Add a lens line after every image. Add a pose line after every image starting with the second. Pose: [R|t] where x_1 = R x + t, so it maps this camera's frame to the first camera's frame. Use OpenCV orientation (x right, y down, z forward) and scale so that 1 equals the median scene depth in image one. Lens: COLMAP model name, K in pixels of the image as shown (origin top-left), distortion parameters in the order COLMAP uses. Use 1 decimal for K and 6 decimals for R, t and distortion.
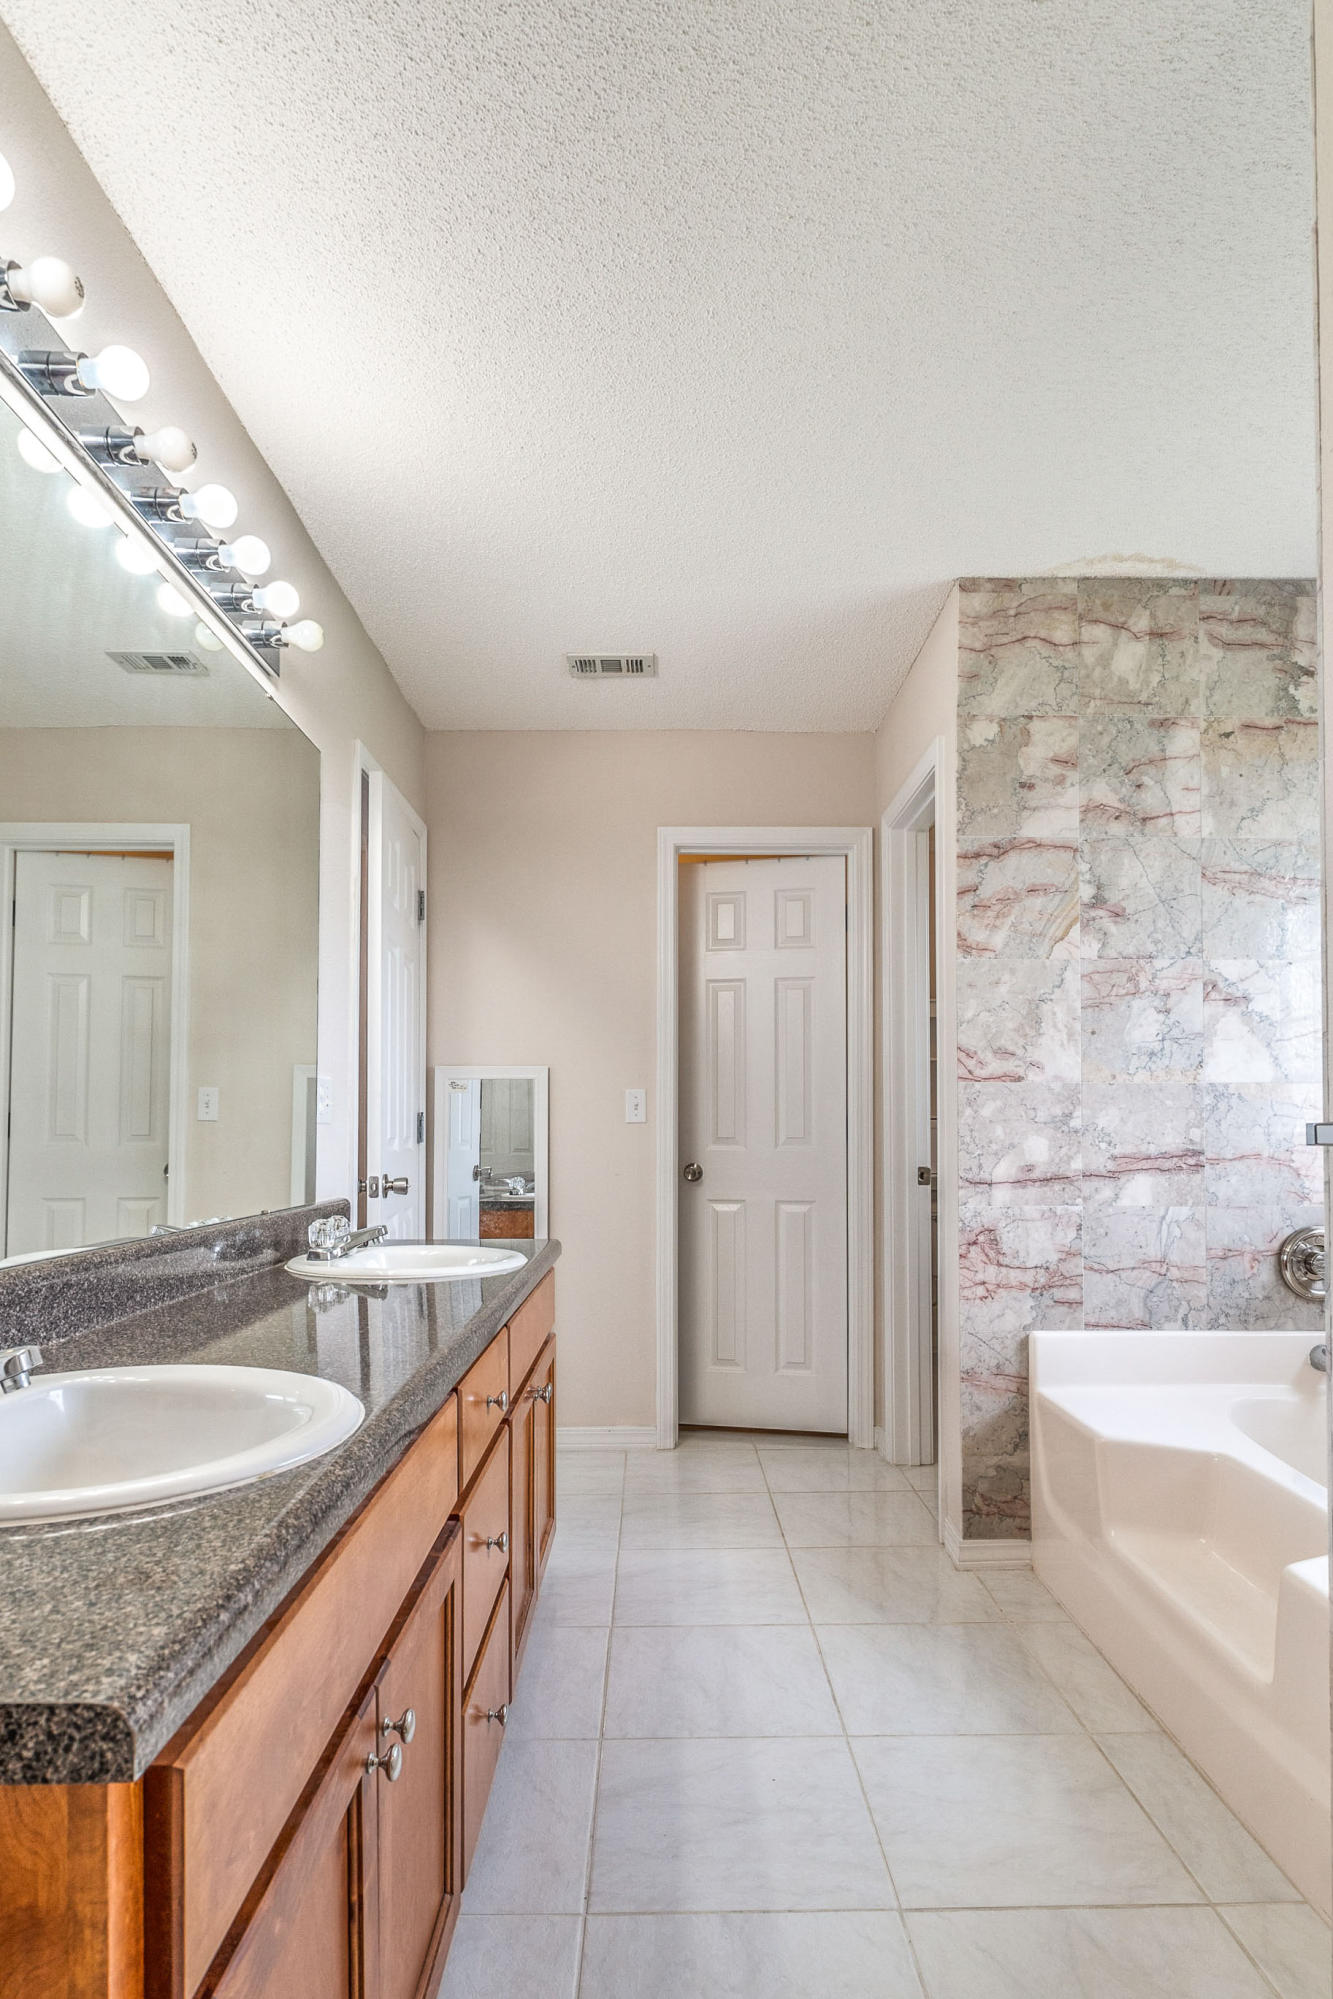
lens RADIAL K [[1080.5, 0, 658.3], [0, 1080.5, 1102.7], [0, 0, 1]] dist [-0.001372, -0.000685]
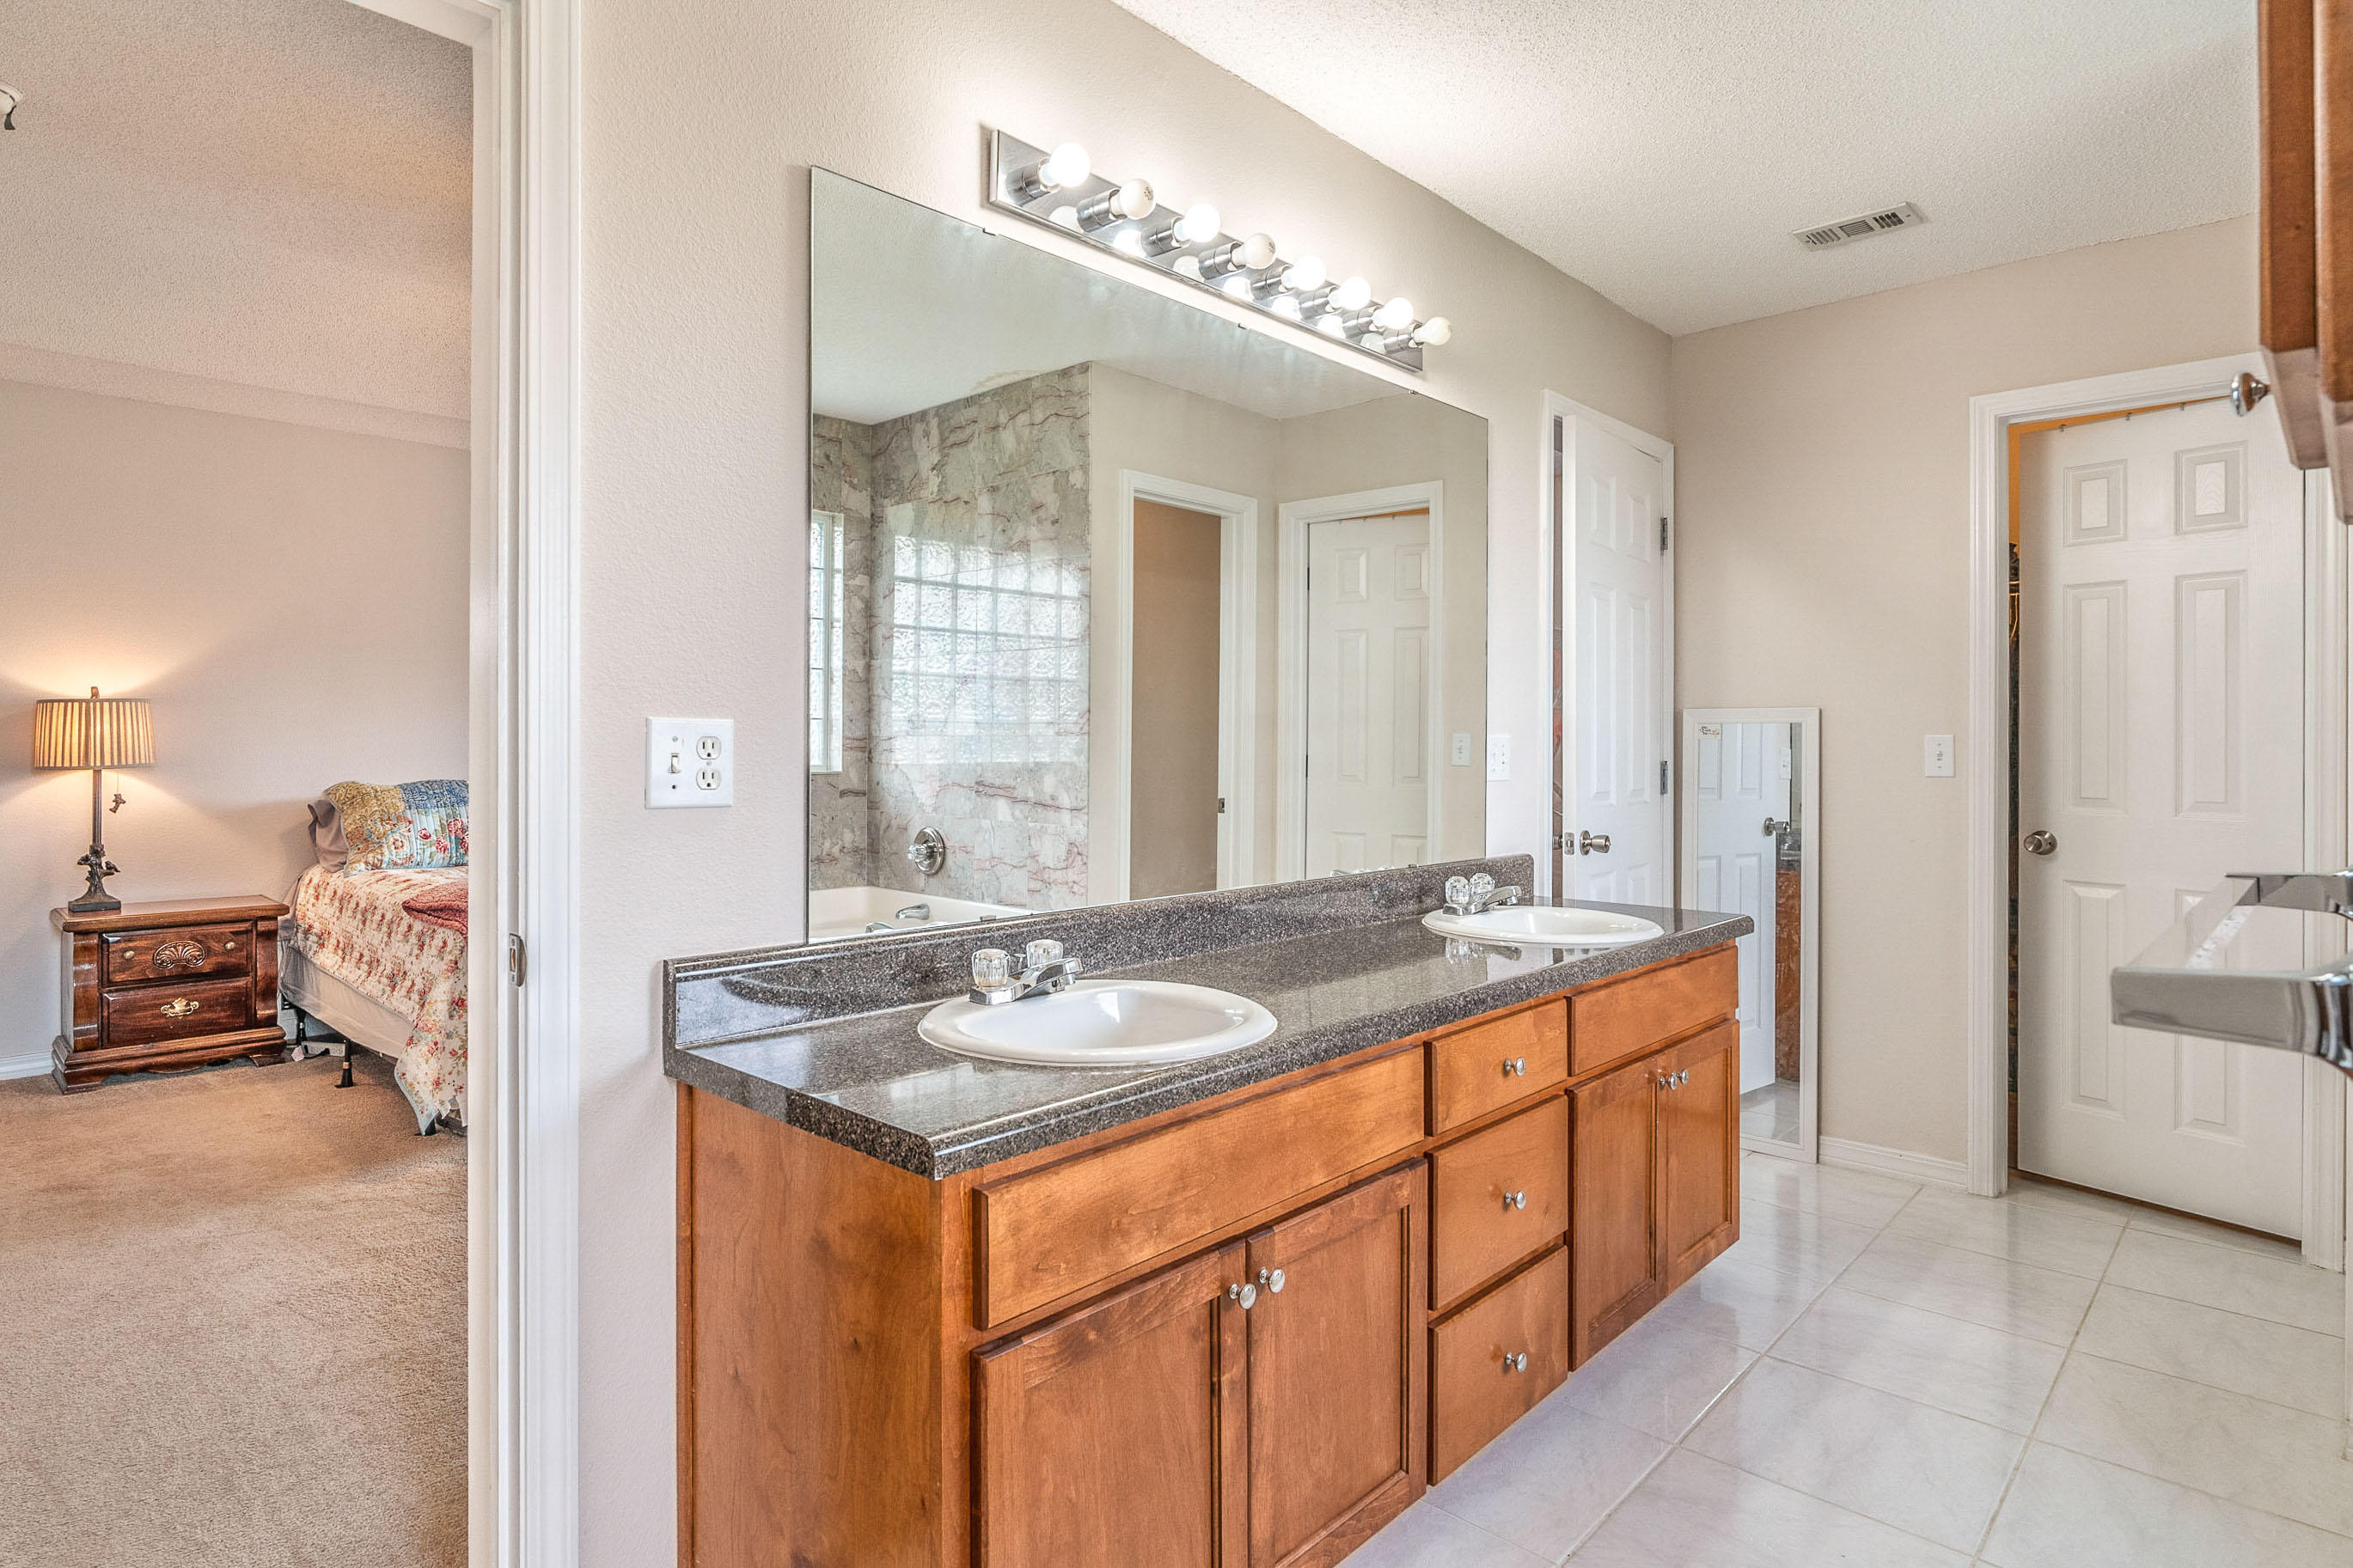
lens RADIAL K [[1255.0, 0, 1176.1], [0, 1255.0, 735.4], [0, 0, 1]] dist [-0.001211, 0.000455]
pose [[0.723957, -0.000326, -0.689845, 0.212548], [0.013266, 0.999822, 0.013449, -0.032167], [0.689717, -0.018888, 0.723833, -0.052881]]
